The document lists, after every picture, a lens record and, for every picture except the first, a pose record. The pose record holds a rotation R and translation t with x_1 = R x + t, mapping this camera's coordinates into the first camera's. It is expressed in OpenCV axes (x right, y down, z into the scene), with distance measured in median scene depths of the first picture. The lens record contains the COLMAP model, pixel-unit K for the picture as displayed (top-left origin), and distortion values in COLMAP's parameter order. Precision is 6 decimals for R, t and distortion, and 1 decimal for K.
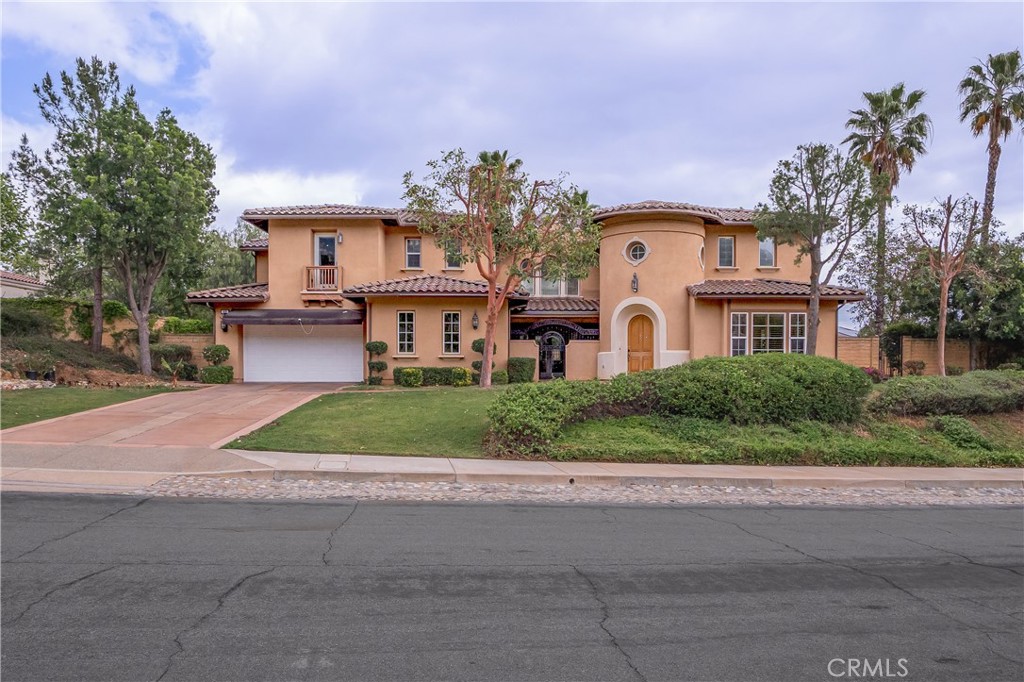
lens RADIAL K [[444.2, 0, 490.3], [0, 444.2, 352.6], [0, 0, 1]] dist [-0.002872, -0.000194]
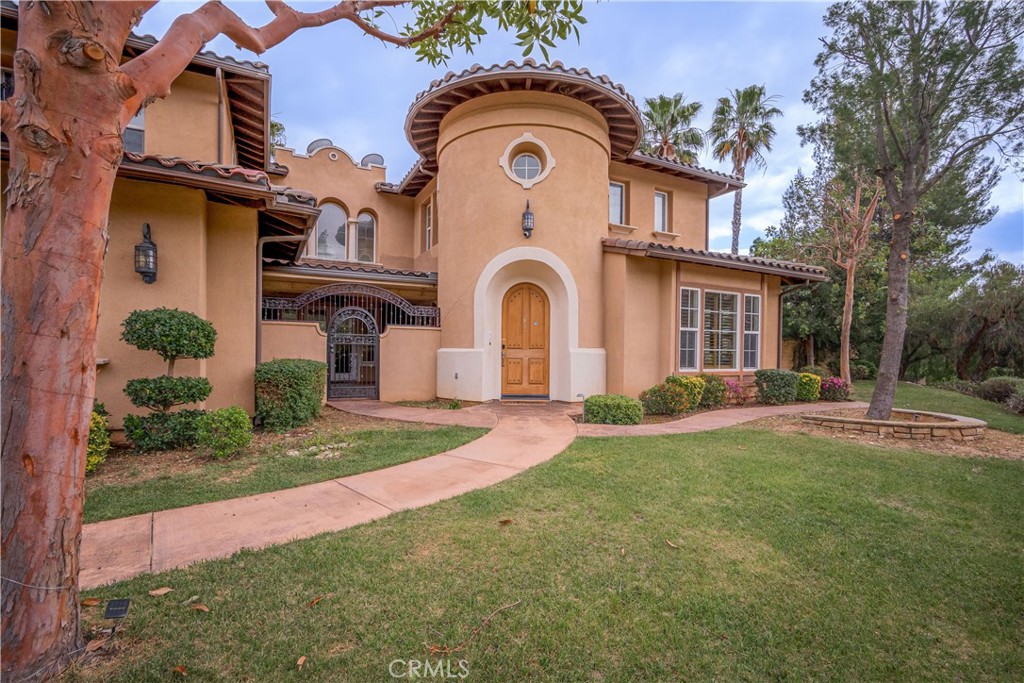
lens RADIAL K [[444.2, 0, 490.3], [0, 444.2, 353.1], [0, 0, 1]] dist [-0.002872, -0.000194]
pose [[0.867541, 0.004052, 0.497349, 0.024869], [-0.014264, 0.999758, 0.016736, -0.006446], [-0.497161, -0.021614, 0.867389, 0.554559]]
